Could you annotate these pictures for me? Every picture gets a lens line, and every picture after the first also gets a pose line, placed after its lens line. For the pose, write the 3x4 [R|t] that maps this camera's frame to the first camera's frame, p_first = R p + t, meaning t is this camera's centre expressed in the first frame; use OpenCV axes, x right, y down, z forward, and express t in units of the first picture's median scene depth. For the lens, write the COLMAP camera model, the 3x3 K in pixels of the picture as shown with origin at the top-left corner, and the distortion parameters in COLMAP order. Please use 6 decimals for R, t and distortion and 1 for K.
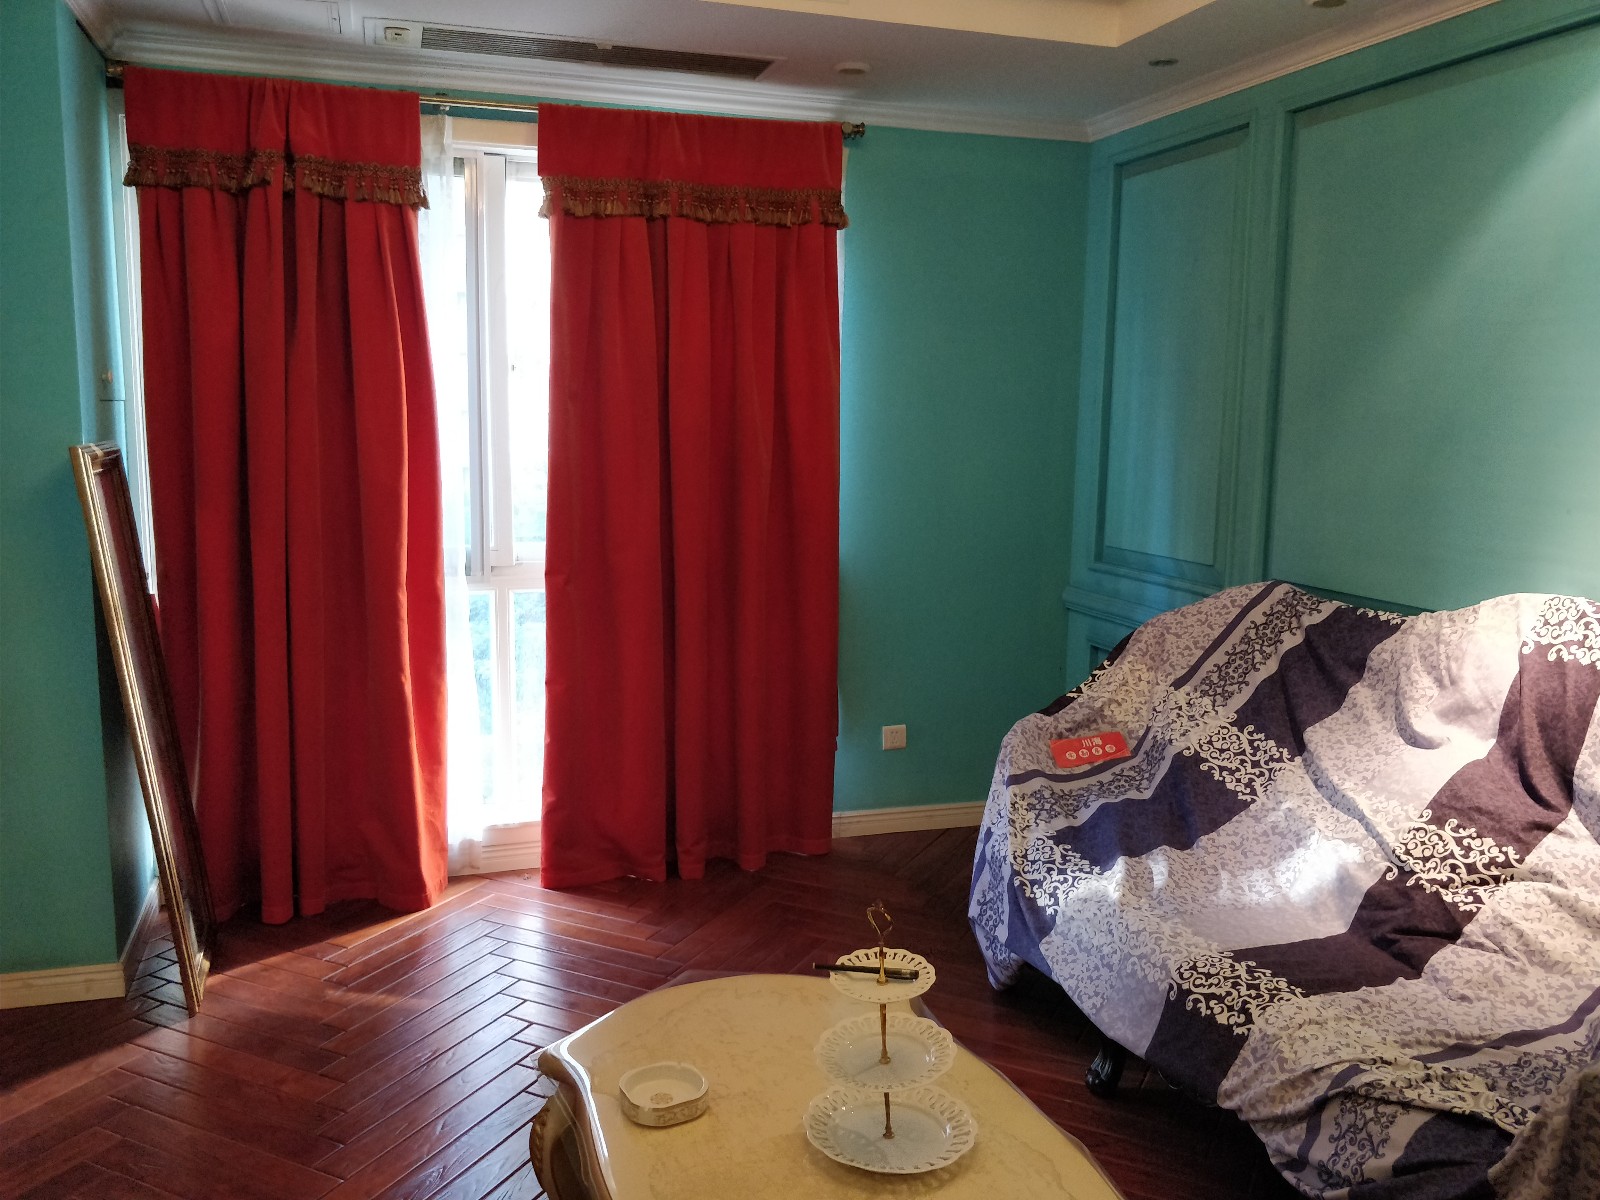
lens RADIAL K [[1312.7, 0, 803.3], [0, 1312.7, 598.8], [0, 0, 1]] dist [-0.028291, -0.001462]
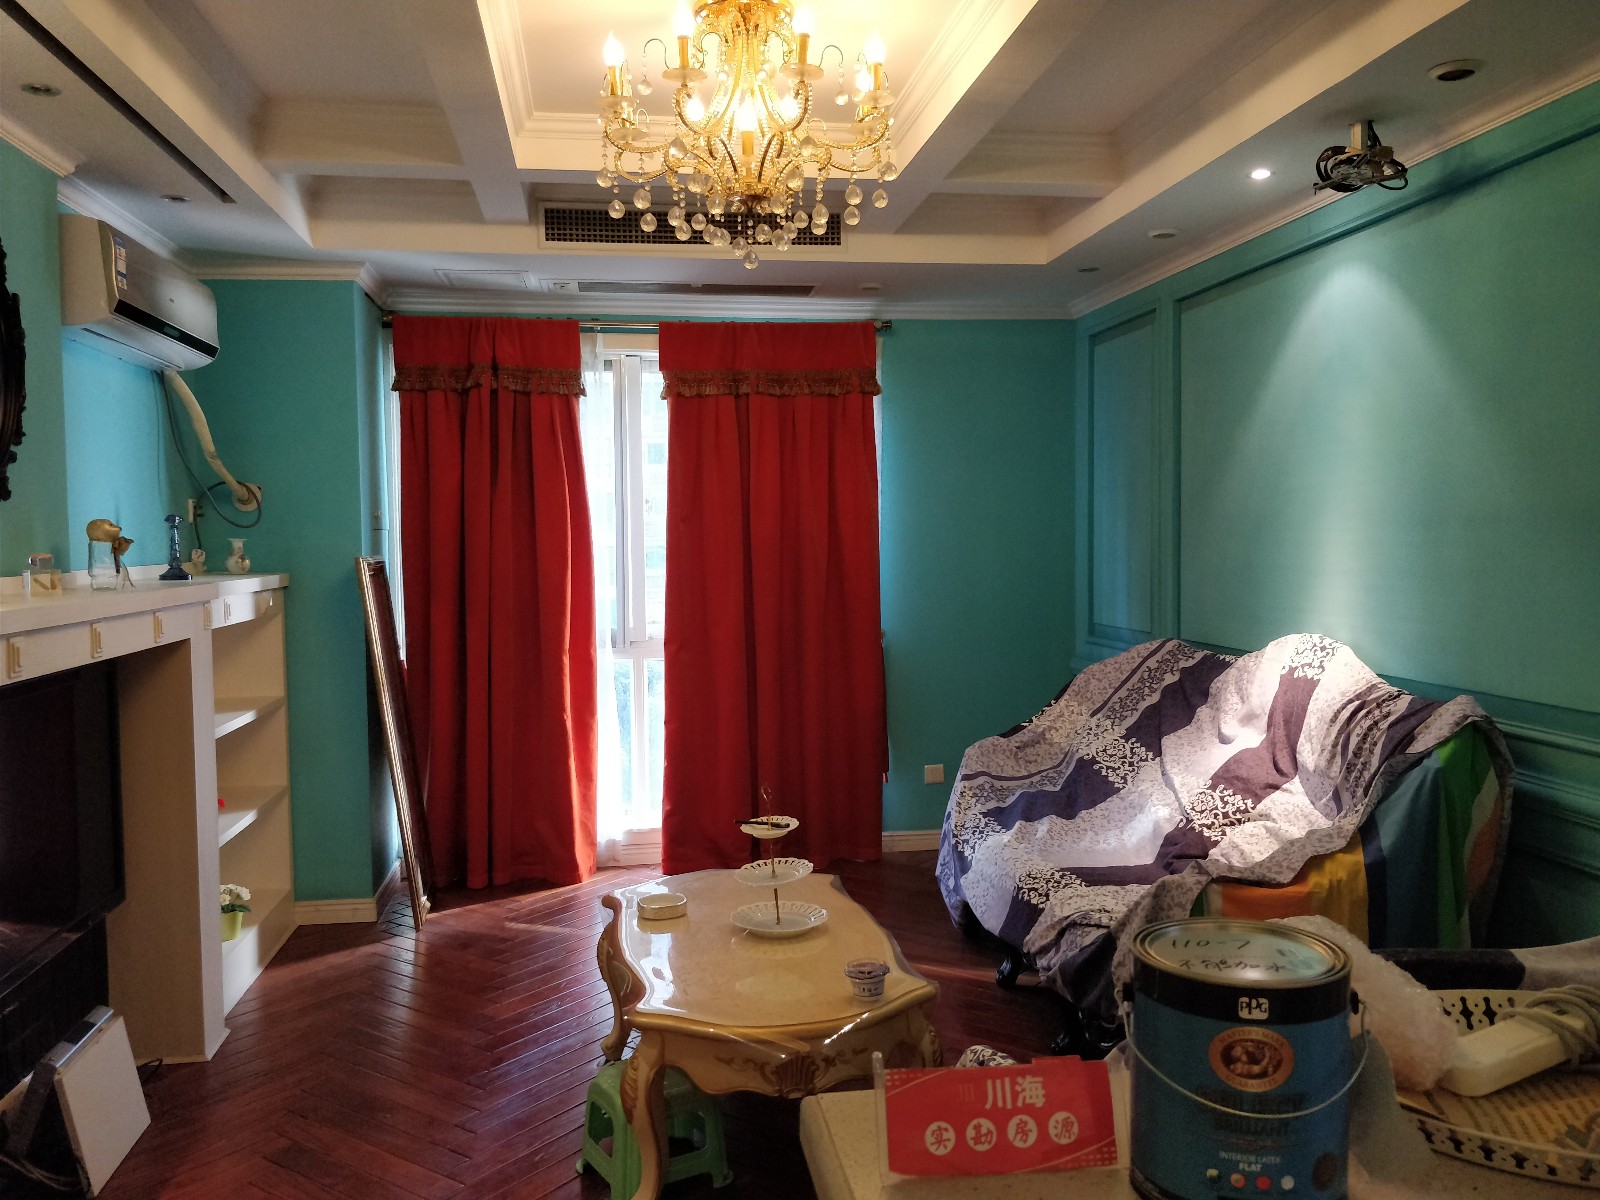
lens RADIAL K [[1312.7, 0, 796.0], [0, 1312.7, 594.6], [0, 0, 1]] dist [-0.028291, -0.001462]
pose [[0.984530, -0.018699, -0.174213, 0.212556], [0.001250, 0.995013, -0.099737, 0.075670], [0.175209, 0.097976, 0.979644, -0.407364]]
